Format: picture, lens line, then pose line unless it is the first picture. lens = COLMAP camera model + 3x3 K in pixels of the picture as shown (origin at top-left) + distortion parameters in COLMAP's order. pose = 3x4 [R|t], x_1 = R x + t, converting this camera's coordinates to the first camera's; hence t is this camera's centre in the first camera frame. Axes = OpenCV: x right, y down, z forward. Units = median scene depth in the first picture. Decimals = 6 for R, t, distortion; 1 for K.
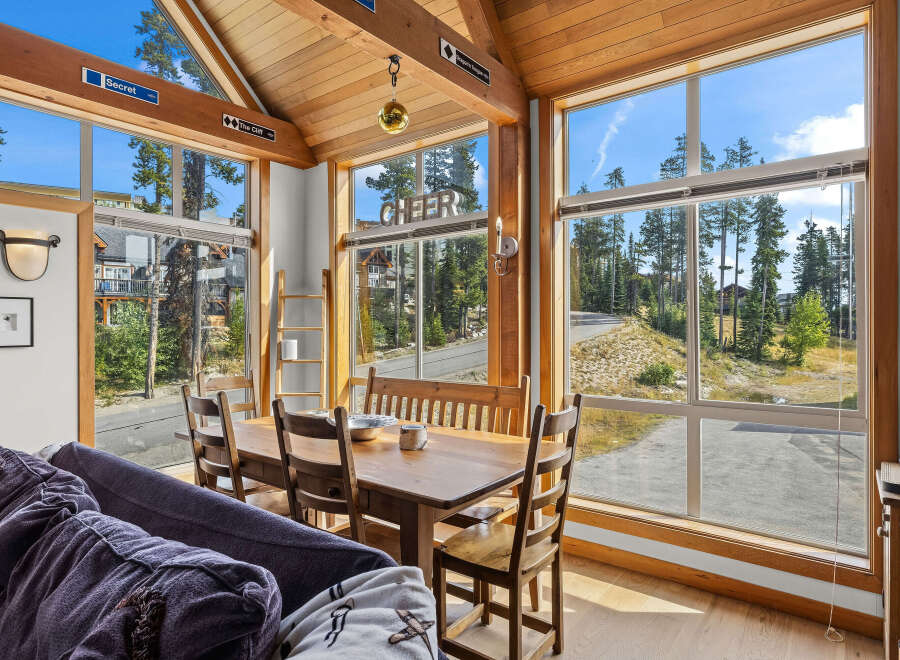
lens RADIAL K [[530.4, 0, 447.4], [0, 530.4, 326.5], [0, 0, 1]] dist [-0.003000, -0.000648]
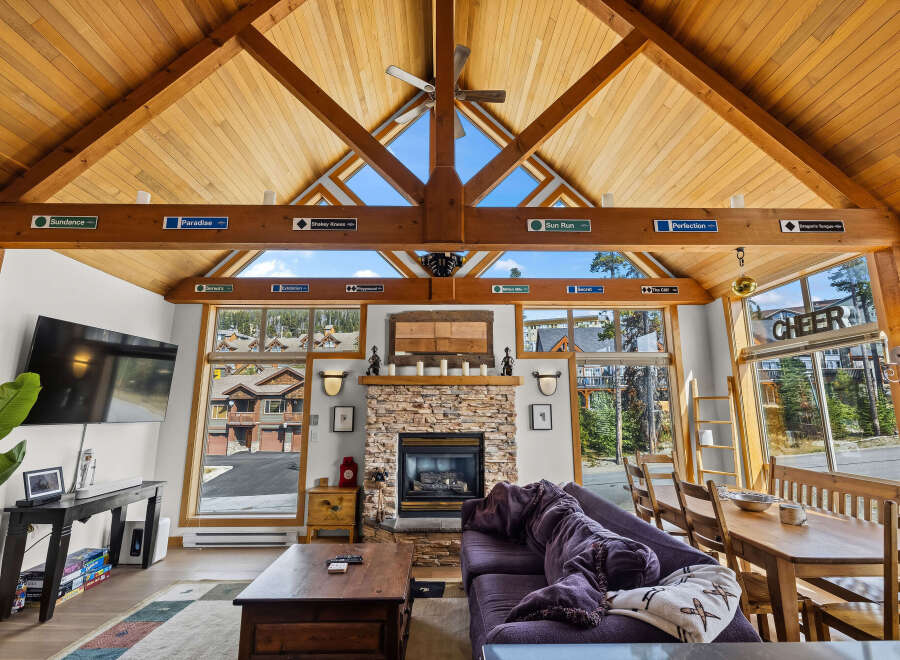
lens RADIAL K [[415.8, 0, 443.2], [0, 415.8, 330.6], [0, 0, 1]] dist [0.000112, 0.000257]
pose [[0.619207, -0.140073, -0.772633, 0.163250], [-0.004570, 0.983301, -0.181928, -0.032045], [0.785214, 0.116183, 0.608227, -0.232140]]
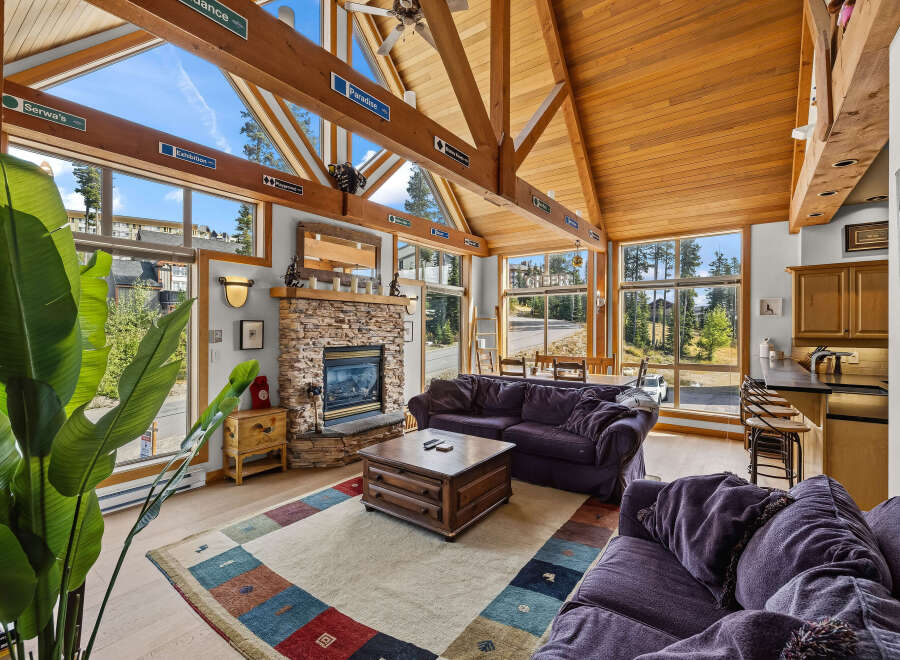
lens RADIAL K [[417.9, 0, 446.6], [0, 417.9, 328.1], [0, 0, 1]] dist [-0.001242, -0.000233]
pose [[0.999663, 0.008542, 0.024523, -0.528422], [-0.008490, 0.999962, -0.002207, -0.016374], [-0.024541, 0.001998, 0.999697, -0.753639]]
